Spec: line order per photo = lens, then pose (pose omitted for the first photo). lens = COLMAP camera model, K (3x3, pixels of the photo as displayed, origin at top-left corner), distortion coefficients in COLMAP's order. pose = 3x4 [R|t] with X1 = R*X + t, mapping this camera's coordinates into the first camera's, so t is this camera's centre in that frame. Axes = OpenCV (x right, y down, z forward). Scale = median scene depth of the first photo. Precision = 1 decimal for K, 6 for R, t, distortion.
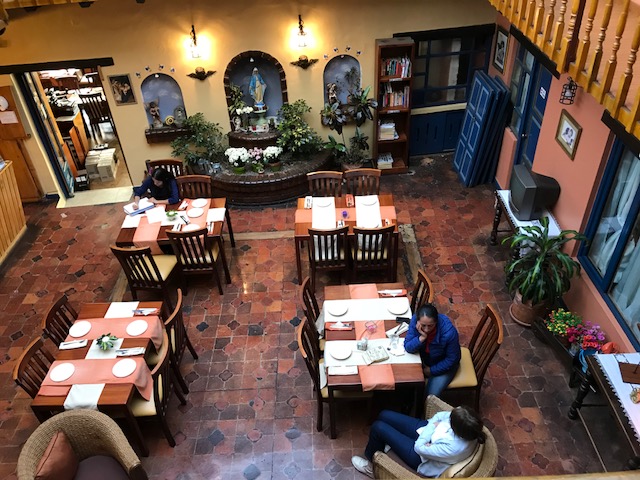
lens RADIAL K [[531.2, 0, 319.9], [0, 531.2, 241.4], [0, 0, 1]] dist [0.020565, -0.018987]
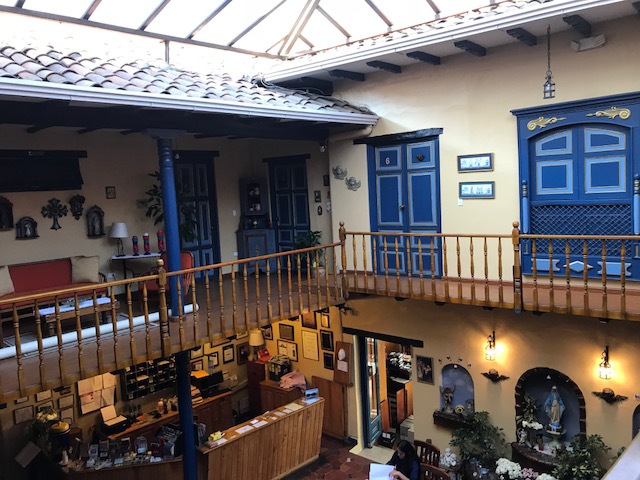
lens RADIAL K [[531.2, 0, 319.8], [0, 531.2, 238.6], [0, 0, 1]] dist [0.020565, -0.018987]
pose [[0.690407, 0.090359, -0.717756, 0.242722], [-0.434121, 0.845414, -0.311150, -0.068914], [0.578685, 0.526413, 0.622907, 0.026439]]
